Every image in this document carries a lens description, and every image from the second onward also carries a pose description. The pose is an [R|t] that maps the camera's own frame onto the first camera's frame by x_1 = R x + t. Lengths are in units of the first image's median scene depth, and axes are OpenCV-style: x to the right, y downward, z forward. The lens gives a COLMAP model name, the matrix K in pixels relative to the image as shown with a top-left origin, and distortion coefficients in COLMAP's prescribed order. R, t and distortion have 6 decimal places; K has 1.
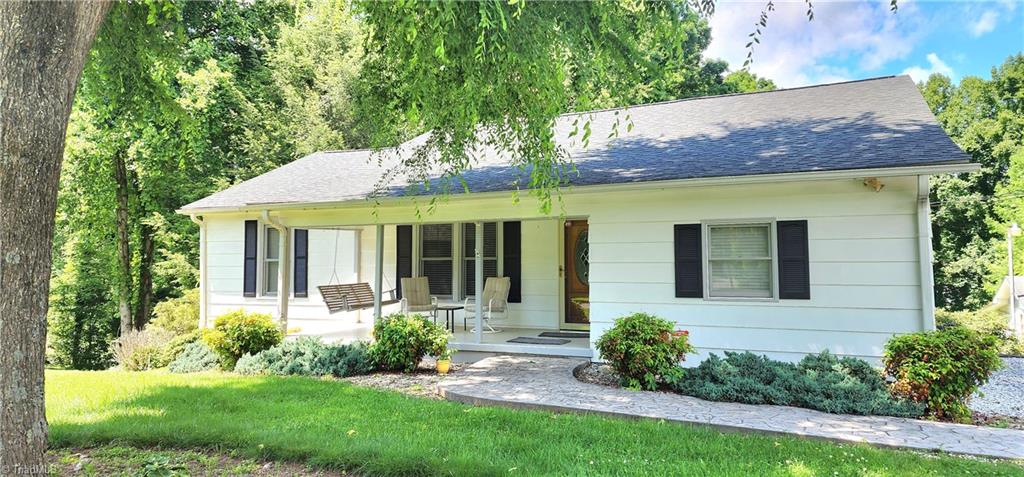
lens RADIAL K [[665.4, 0, 512.0], [0, 665.4, 238.5], [0, 0, 1]] dist [0.069184, -0.001220]
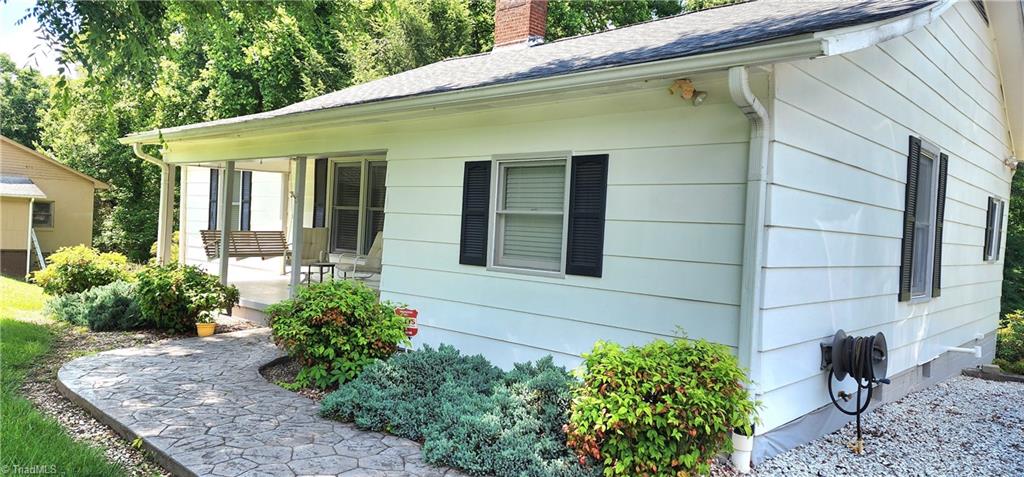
lens RADIAL K [[665.4, 0, 512.0], [0, 665.4, 238.5], [0, 0, 1]] dist [0.069184, -0.001220]
pose [[0.953721, 0.054279, -0.295754, 0.451828], [-0.038704, 0.997550, 0.058268, 0.015598], [0.298192, -0.044124, 0.953485, 0.304069]]
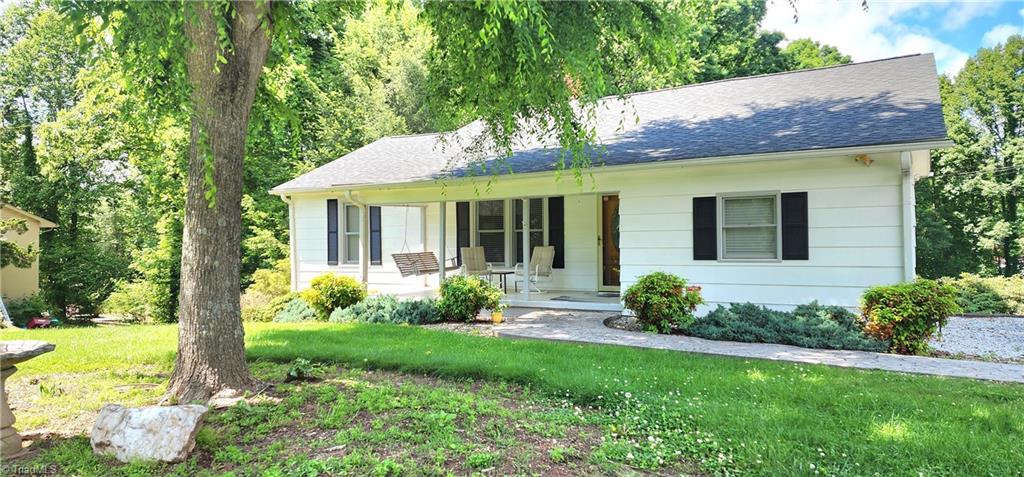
lens RADIAL K [[665.4, 0, 512.0], [0, 665.4, 238.5], [0, 0, 1]] dist [0.069184, -0.001220]
pose [[0.996373, -0.008174, -0.084703, 0.023967], [0.011113, 0.999350, 0.034293, 0.006137], [0.084367, -0.035110, 0.995816, -0.169321]]
